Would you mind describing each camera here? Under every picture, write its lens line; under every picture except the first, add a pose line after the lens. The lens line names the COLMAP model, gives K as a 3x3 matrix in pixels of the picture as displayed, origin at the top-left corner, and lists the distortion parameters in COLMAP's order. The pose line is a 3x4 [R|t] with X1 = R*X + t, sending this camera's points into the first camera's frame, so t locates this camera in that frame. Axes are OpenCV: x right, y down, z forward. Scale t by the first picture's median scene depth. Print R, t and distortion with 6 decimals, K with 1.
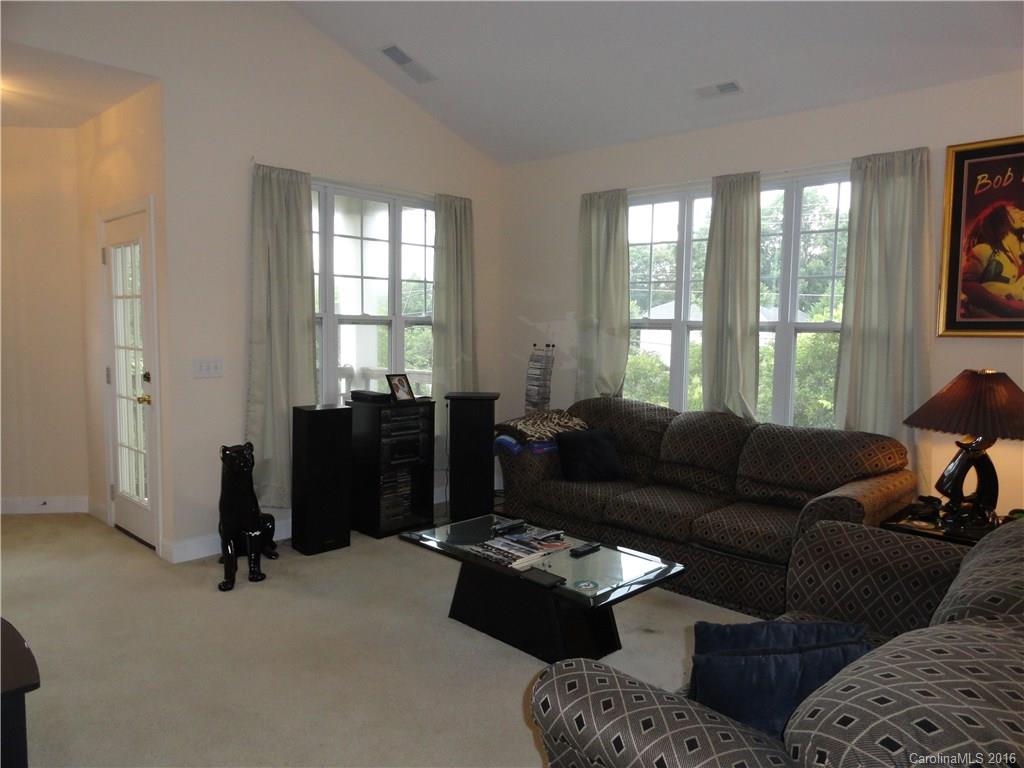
lens RADIAL K [[702.7, 0, 512.0], [0, 702.7, 384.0], [0, 0, 1]] dist [0.003248, -0.002510]
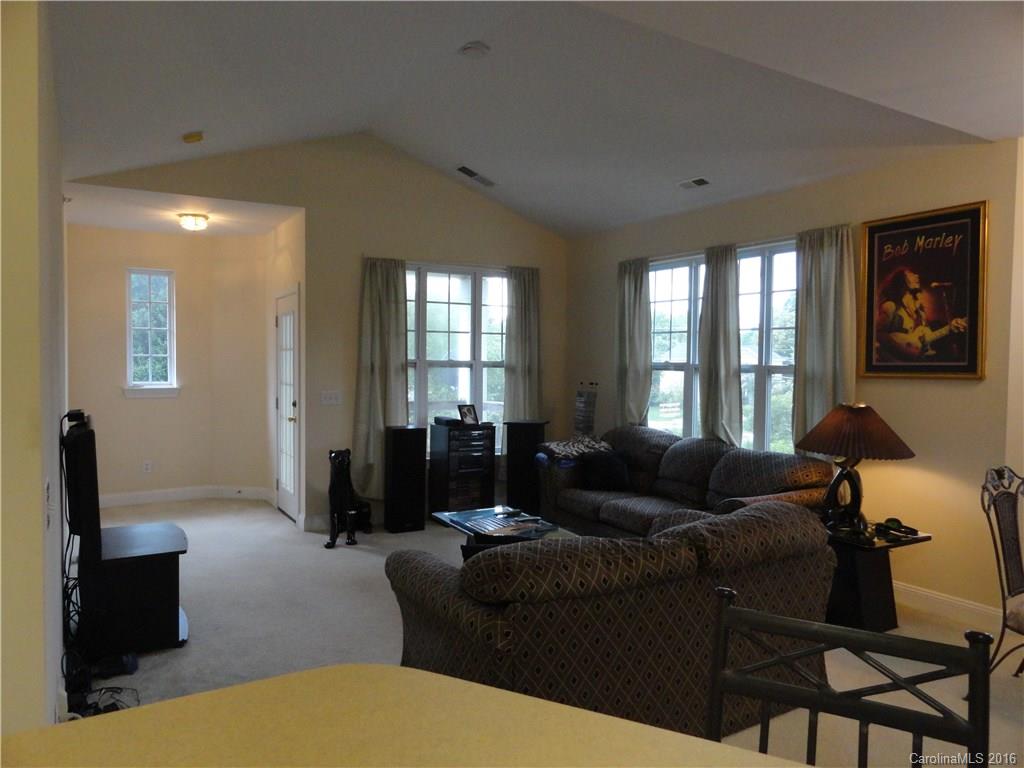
lens RADIAL K [[707.5, 0, 512.0], [0, 707.5, 384.0], [0, 0, 1]] dist [0.001568, 0.001289]
pose [[0.961097, 0.003063, -0.276195, 0.349931], [-0.017553, 0.998595, -0.050006, 0.014842], [0.275654, 0.052909, 0.959800, -0.319111]]
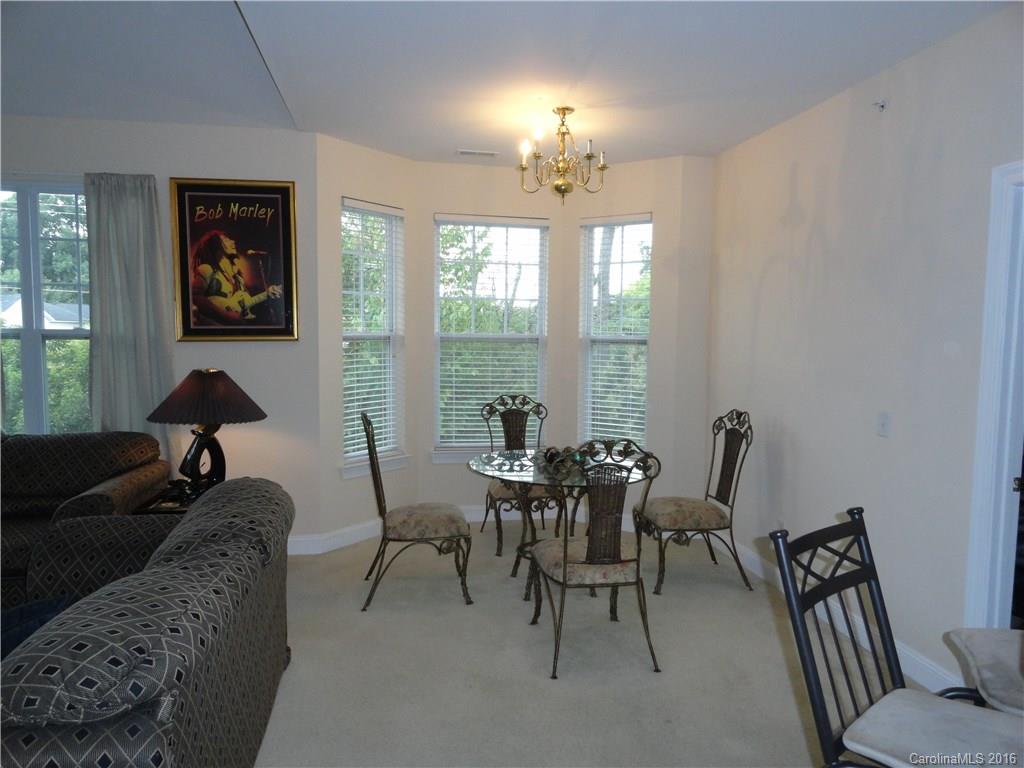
lens RADIAL K [[707.5, 0, 512.0], [0, 707.5, 384.0], [0, 0, 1]] dist [0.001568, 0.001289]
pose [[0.608762, -0.071510, 0.790124, 0.015028], [0.068682, 0.996941, 0.037310, -0.003304], [-0.790375, 0.031555, 0.611811, -0.139114]]
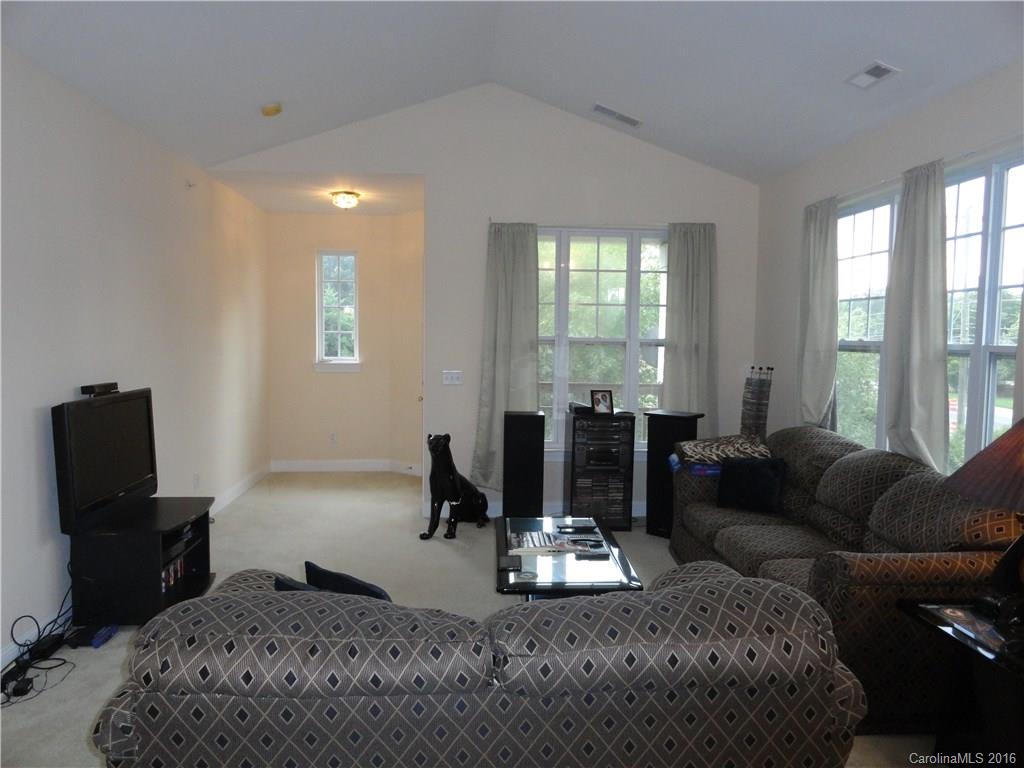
lens RADIAL K [[707.5, 0, 512.0], [0, 707.5, 384.0], [0, 0, 1]] dist [0.001568, 0.001289]
pose [[0.733335, 0.040537, -0.678657, 0.607854], [-0.056329, 0.998411, -0.001231, -0.017196], [0.677529, 0.039131, 0.734454, 0.082307]]
